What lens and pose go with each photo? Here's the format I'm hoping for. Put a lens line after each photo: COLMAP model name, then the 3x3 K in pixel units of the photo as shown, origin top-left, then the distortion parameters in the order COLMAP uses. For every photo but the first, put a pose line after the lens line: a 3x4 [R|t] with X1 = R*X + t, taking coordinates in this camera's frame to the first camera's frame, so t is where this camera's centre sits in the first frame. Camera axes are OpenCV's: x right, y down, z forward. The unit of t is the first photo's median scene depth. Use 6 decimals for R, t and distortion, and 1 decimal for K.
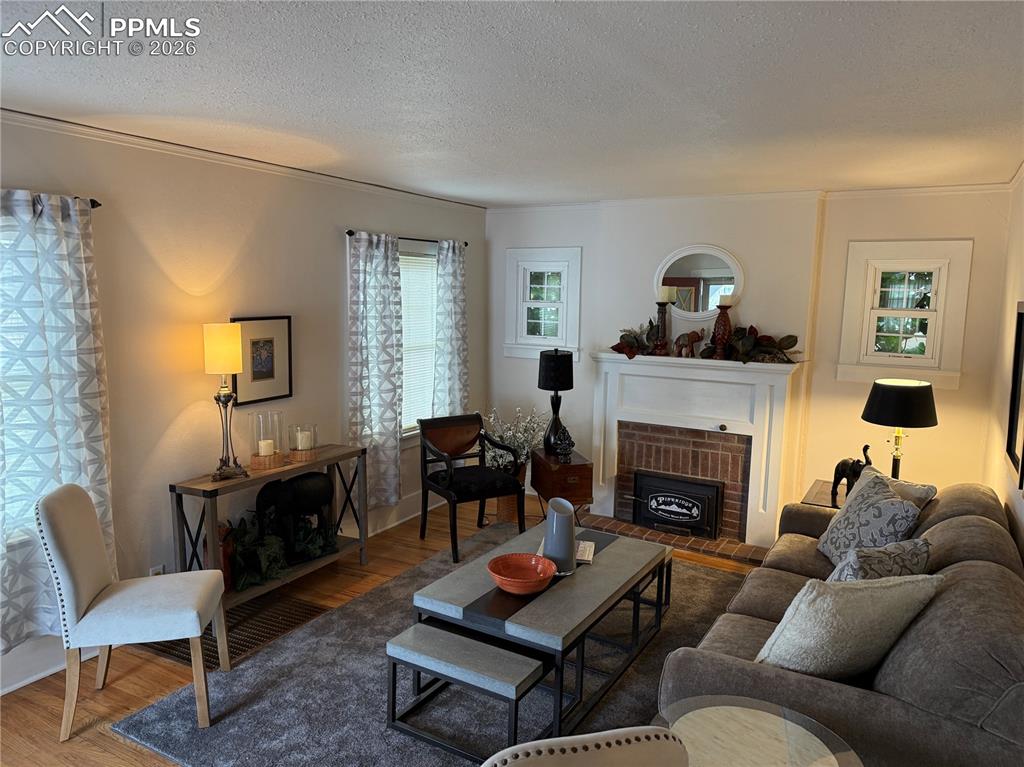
lens RADIAL K [[727.4, 0, 512.0], [0, 727.4, 383.5], [0, 0, 1]] dist [0.082141, -0.092562]
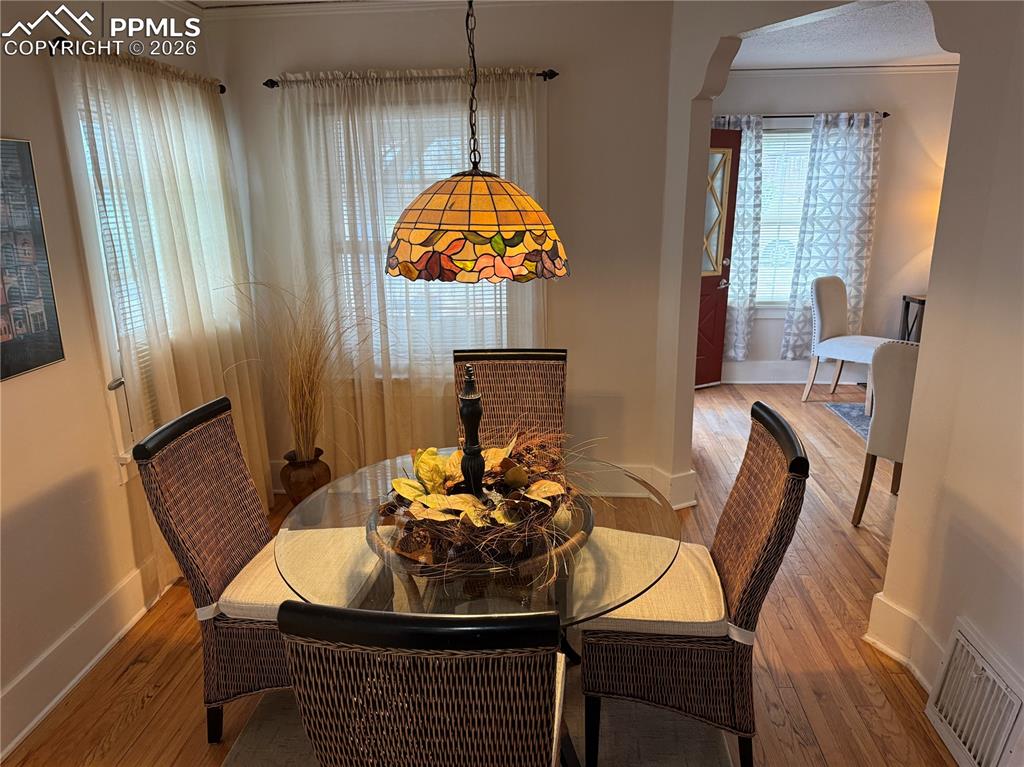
lens RADIAL K [[727.4, 0, 512.0], [0, 727.4, 383.5], [0, 0, 1]] dist [0.082141, -0.092562]
pose [[0.431749, 0.222915, -0.874015, 0.680536], [-0.100243, 0.974836, 0.199112, 0.103419], [0.896406, 0.001647, 0.443230, -0.511340]]
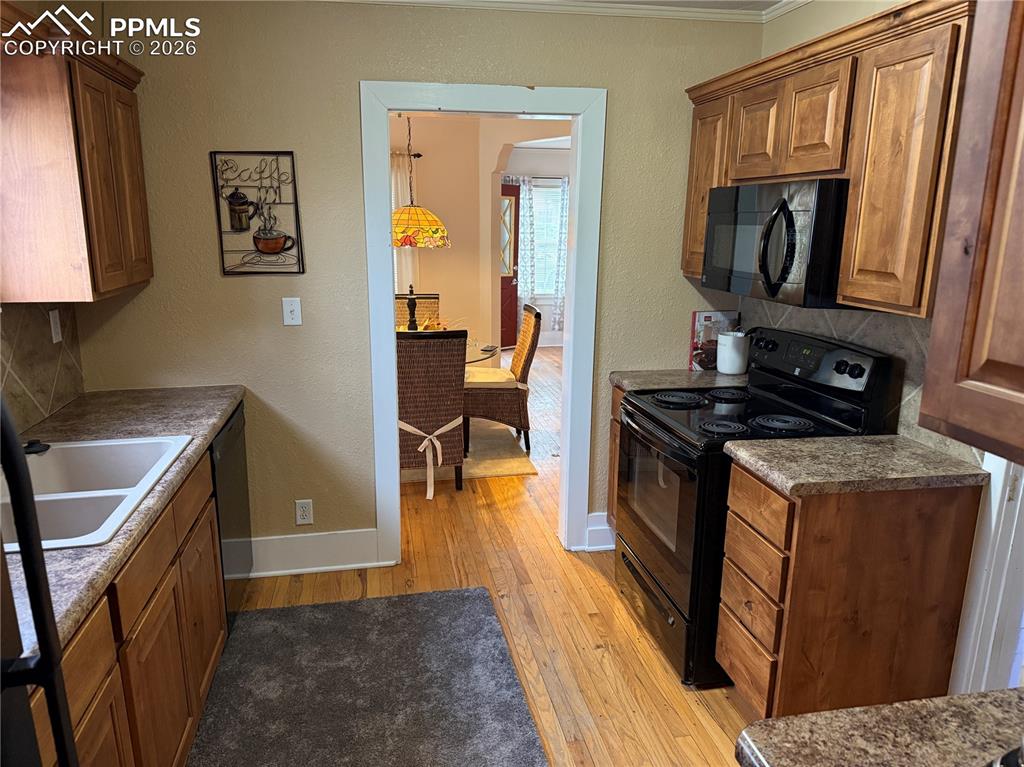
lens RADIAL K [[710.5, 0, 512.0], [0, 710.5, 383.5], [0, 0, 1]] dist [0.214356, 0.000105]
pose [[0.653733, 0.164138, -0.738710, 1.363597], [-0.100458, 0.986377, 0.130266, 0.197094], [0.750028, -0.010950, 0.661316, -1.077325]]
